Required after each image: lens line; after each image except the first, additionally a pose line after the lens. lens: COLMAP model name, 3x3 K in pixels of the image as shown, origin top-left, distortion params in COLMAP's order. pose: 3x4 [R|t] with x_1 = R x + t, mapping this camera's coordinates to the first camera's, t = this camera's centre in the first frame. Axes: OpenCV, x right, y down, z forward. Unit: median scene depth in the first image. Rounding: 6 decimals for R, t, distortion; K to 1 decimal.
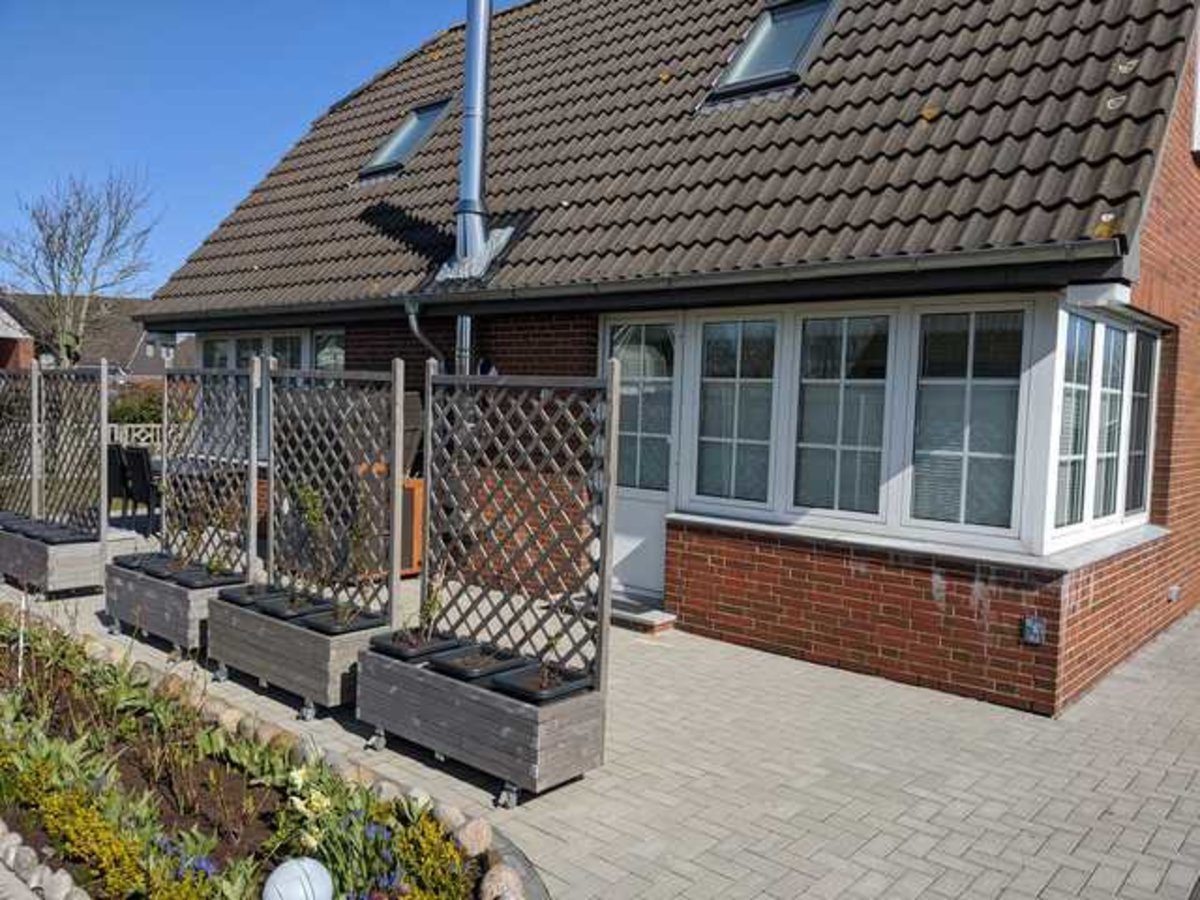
lens RADIAL K [[966.0, 0, 599.2], [0, 966.0, 464.3], [0, 0, 1]] dist [0.038665, -0.085211]
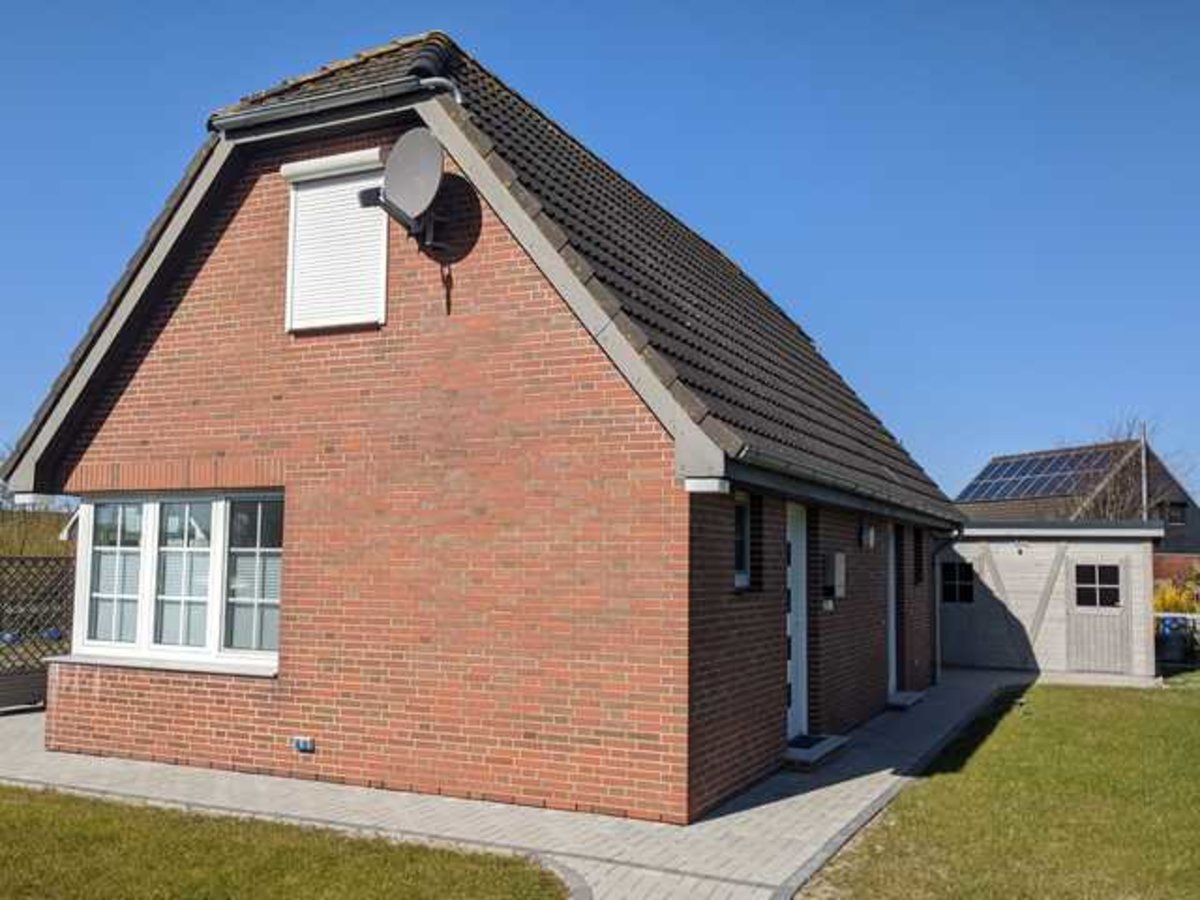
lens RADIAL K [[1123.2, 0, 592.7], [0, 1123.2, 464.0], [0, 0, 1]] dist [0.036188, -0.021597]
pose [[0.262634, -0.108496, -0.958776, 1.994684], [-0.065212, 0.989390, -0.129823, -0.024475], [0.962689, 0.096620, 0.252772, 1.047037]]
